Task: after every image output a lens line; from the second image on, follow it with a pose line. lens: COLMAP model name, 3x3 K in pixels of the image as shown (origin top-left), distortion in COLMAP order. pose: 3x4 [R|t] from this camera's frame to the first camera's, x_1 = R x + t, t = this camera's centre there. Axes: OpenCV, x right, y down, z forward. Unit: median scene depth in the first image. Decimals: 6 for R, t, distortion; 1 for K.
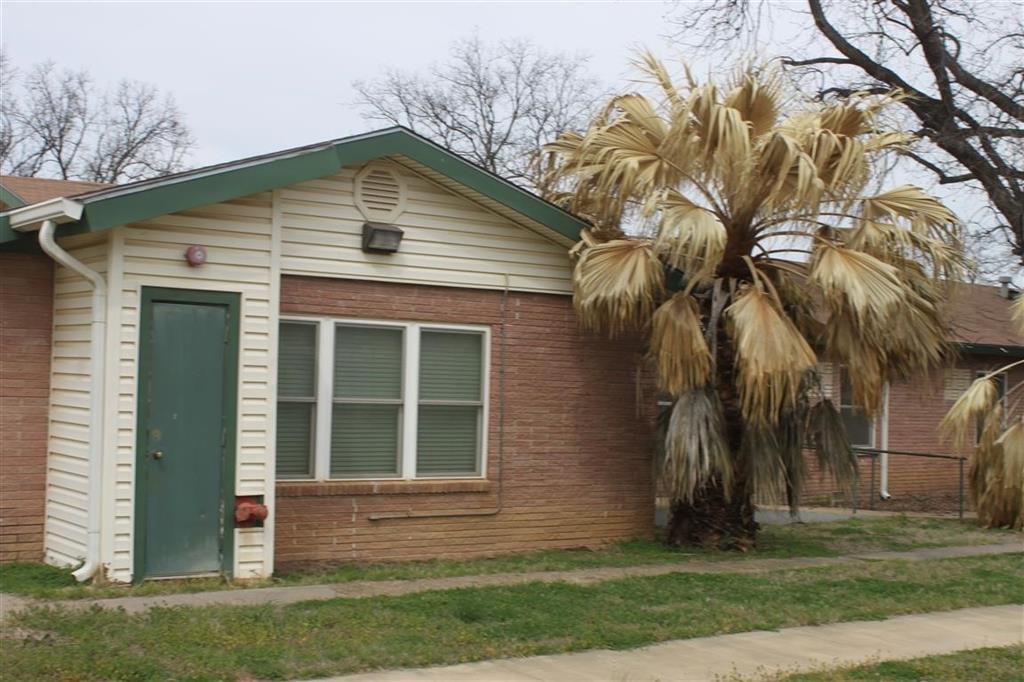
lens RADIAL K [[1418.4, 0, 512.0], [0, 1418.4, 341.0], [0, 0, 1]] dist [-0.006834, -0.004293]
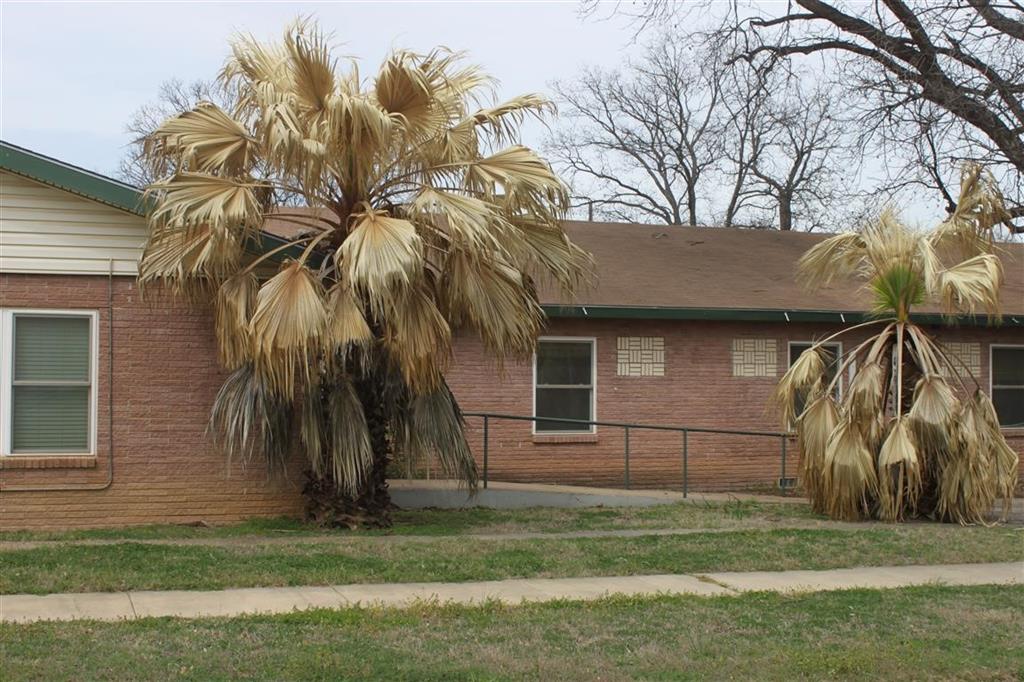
lens RADIAL K [[1393.4, 0, 512.0], [0, 1393.4, 341.0], [0, 0, 1]] dist [0.011044, 0.003065]
pose [[0.945874, -0.030134, -0.323132, 0.605105], [0.029890, 0.999537, -0.005720, 0.027526], [0.323154, -0.004248, 0.946337, 0.123780]]
